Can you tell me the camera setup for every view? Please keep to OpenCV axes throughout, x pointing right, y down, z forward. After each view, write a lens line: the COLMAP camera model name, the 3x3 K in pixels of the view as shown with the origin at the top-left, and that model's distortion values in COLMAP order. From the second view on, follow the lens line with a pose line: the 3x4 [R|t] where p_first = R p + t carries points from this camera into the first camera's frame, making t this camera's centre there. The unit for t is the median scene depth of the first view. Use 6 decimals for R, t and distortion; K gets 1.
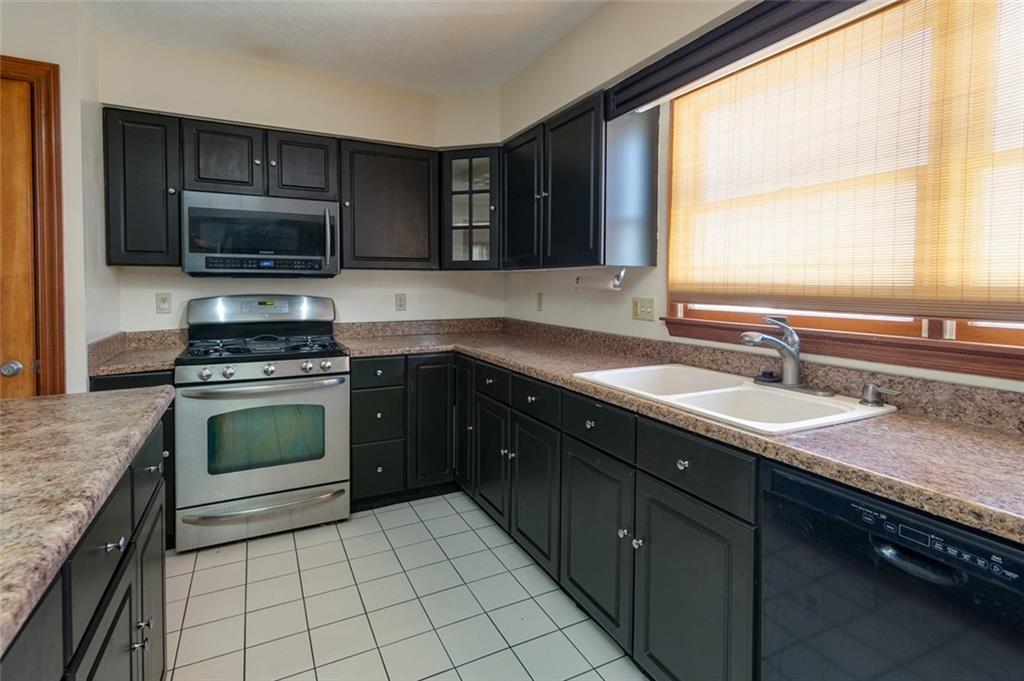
lens RADIAL K [[493.9, 0, 510.1], [0, 493.9, 321.1], [0, 0, 1]] dist [-0.000006, 0.000029]
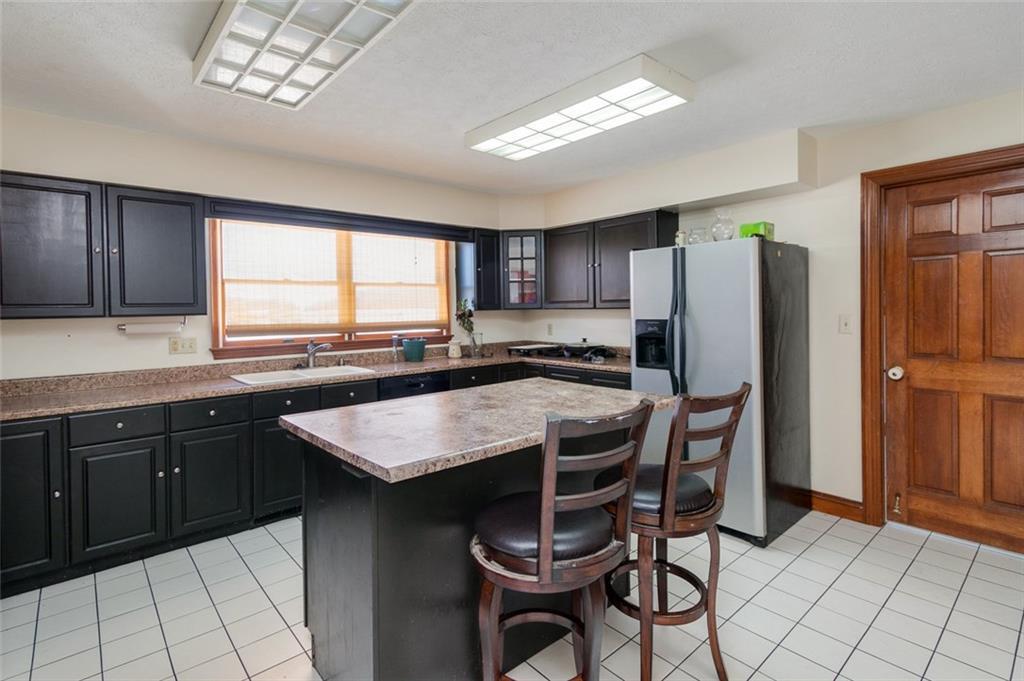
lens RADIAL K [[482.9, 0, 509.6], [0, 482.9, 337.0], [0, 0, 1]] dist [-0.000055, -0.000166]
pose [[-0.259756, -0.059442, 0.963843, -1.367130], [0.084530, 0.992873, 0.084013, -0.090595], [-0.961968, 0.103297, -0.252880, 0.490989]]
